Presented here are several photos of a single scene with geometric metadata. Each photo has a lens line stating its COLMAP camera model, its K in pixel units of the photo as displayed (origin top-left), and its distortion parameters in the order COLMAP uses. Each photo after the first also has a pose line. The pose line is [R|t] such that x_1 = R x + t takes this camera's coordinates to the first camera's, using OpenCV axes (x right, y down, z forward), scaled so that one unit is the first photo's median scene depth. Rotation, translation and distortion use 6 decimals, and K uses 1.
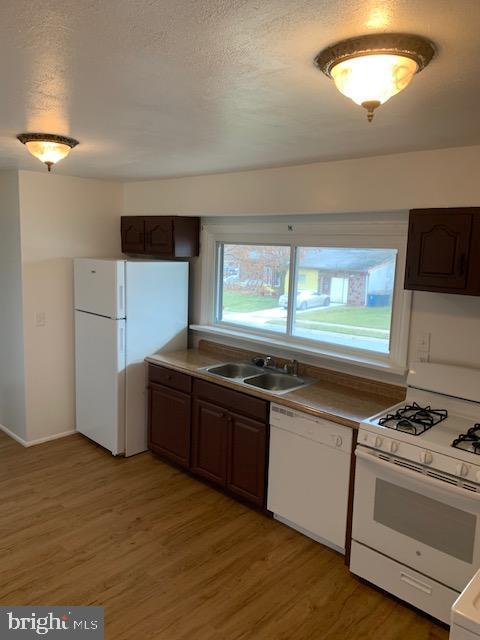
lens RADIAL K [[480.7, 0, 233.8], [0, 480.7, 308.0], [0, 0, 1]] dist [0.030426, -0.049551]
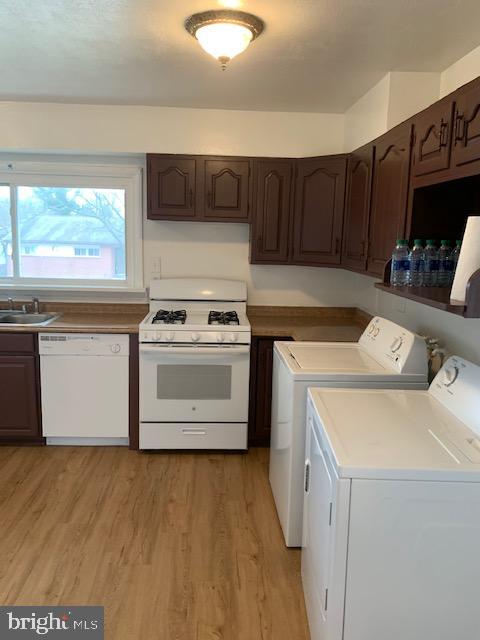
lens RADIAL K [[480.7, 0, 233.8], [0, 480.7, 308.0], [0, 0, 1]] dist [0.030426, -0.049551]
pose [[0.689718, -0.124018, 0.713379, -0.413214], [0.091157, 0.992256, 0.084366, 0.105482], [-0.718318, 0.006840, 0.695682, -0.024881]]
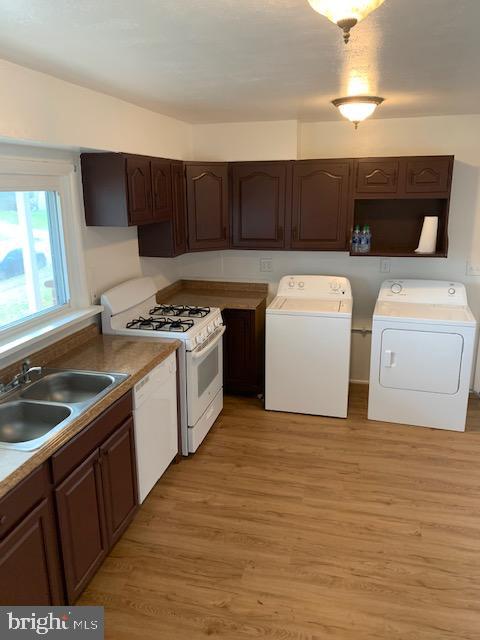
lens RADIAL K [[480.7, 0, 233.8], [0, 480.7, 308.0], [0, 0, 1]] dist [0.030426, -0.049551]
pose [[-0.479713, -0.242443, 0.843265, -0.756834], [0.108120, 0.937410, 0.331018, -0.208525], [-0.870738, 0.249968, -0.423475, 1.315035]]
